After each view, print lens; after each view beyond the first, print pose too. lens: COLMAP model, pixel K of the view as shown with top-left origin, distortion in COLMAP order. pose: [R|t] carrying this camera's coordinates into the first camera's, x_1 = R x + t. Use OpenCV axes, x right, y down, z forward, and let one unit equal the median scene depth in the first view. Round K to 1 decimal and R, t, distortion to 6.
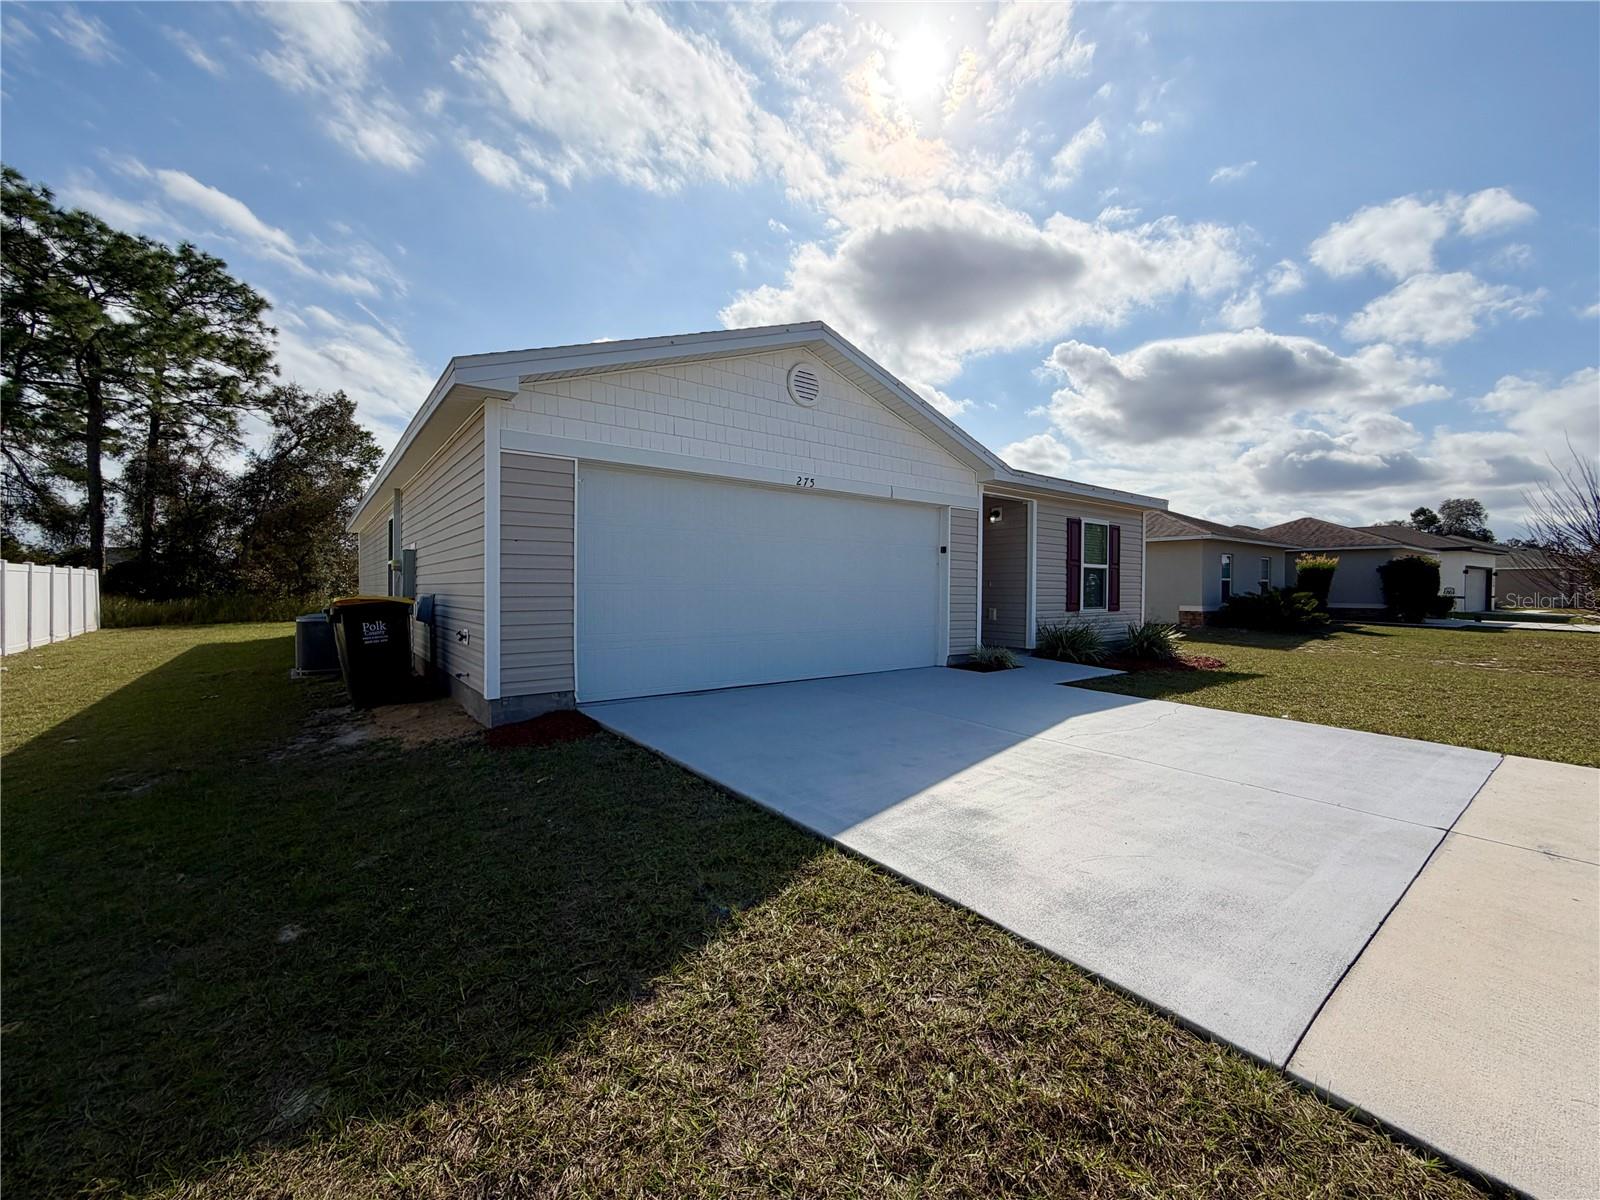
lens RADIAL K [[641.4, 0, 800.4], [0, 641.4, 594.7], [0, 0, 1]] dist [0.000464, 0.000398]
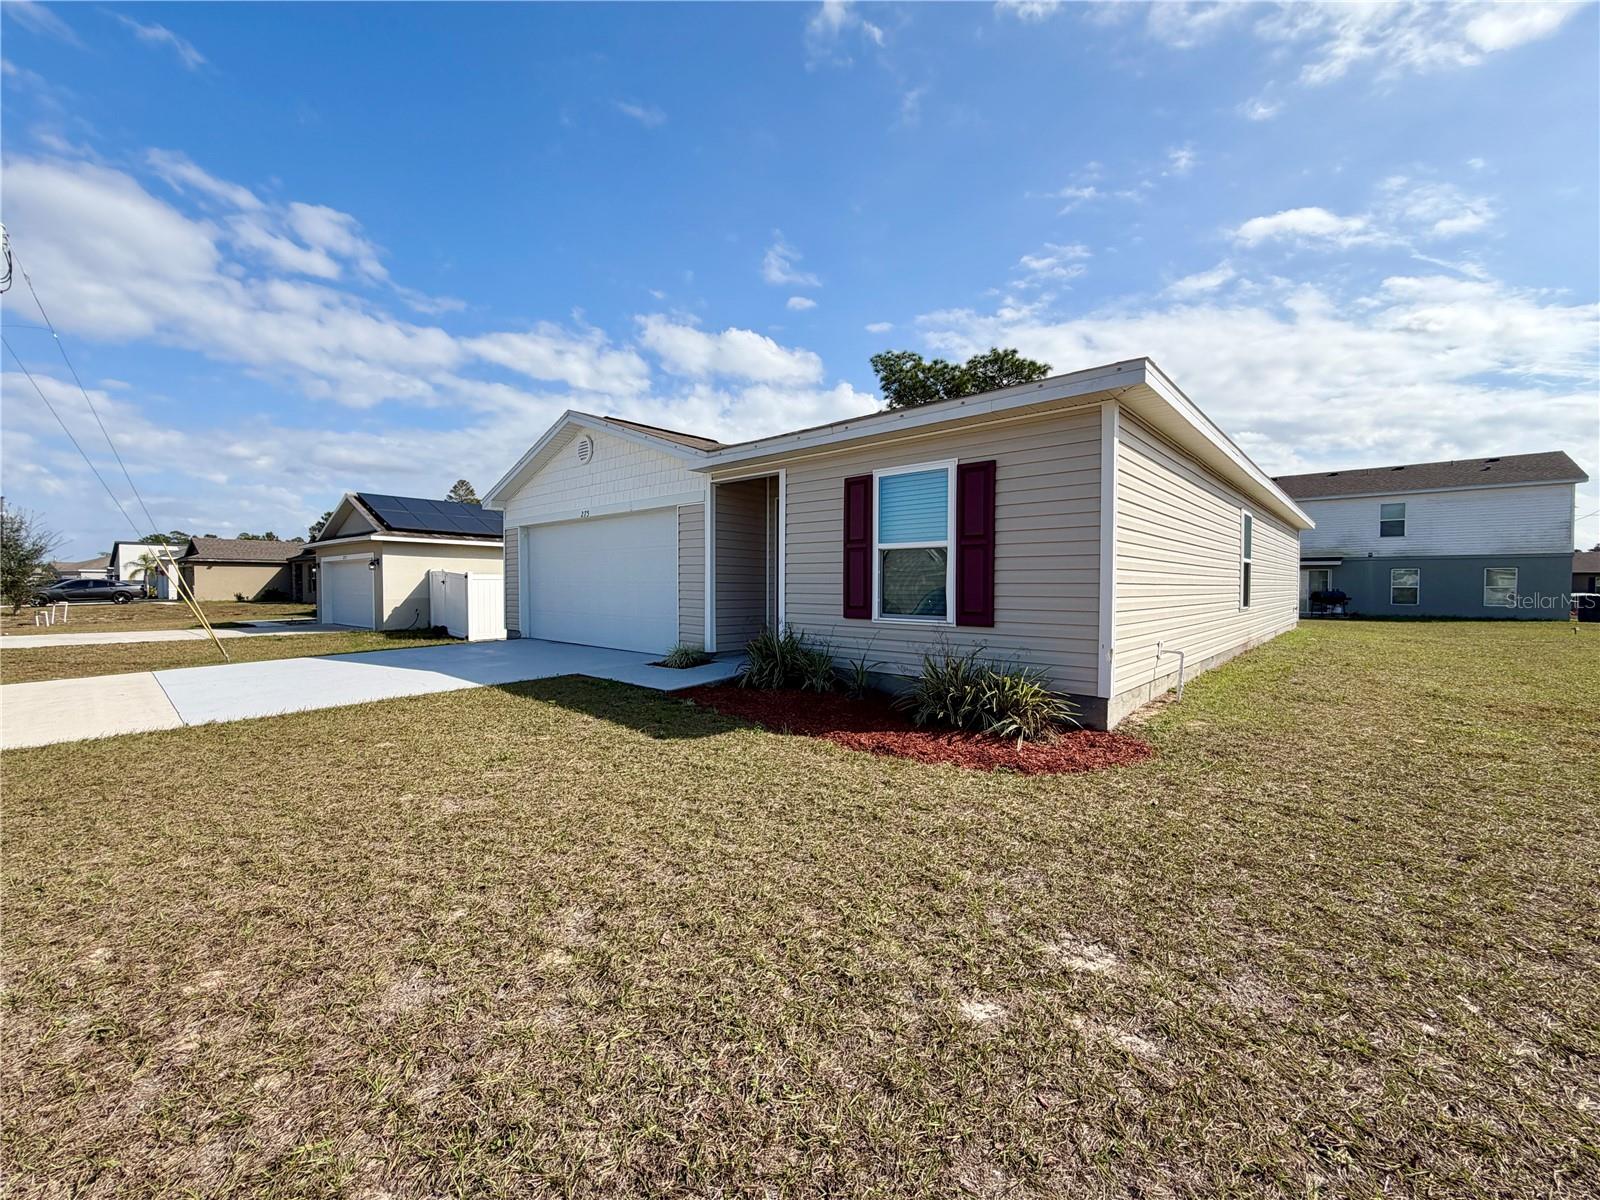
lens RADIAL K [[641.4, 0, 795.9], [0, 641.4, 601.3], [0, 0, 1]] dist [0.000464, 0.000398]
pose [[0.165685, 0.023257, -0.985904, 1.071575], [-0.010591, 0.999706, 0.021803, -0.004554], [0.986122, 0.006830, 0.165883, 0.831209]]
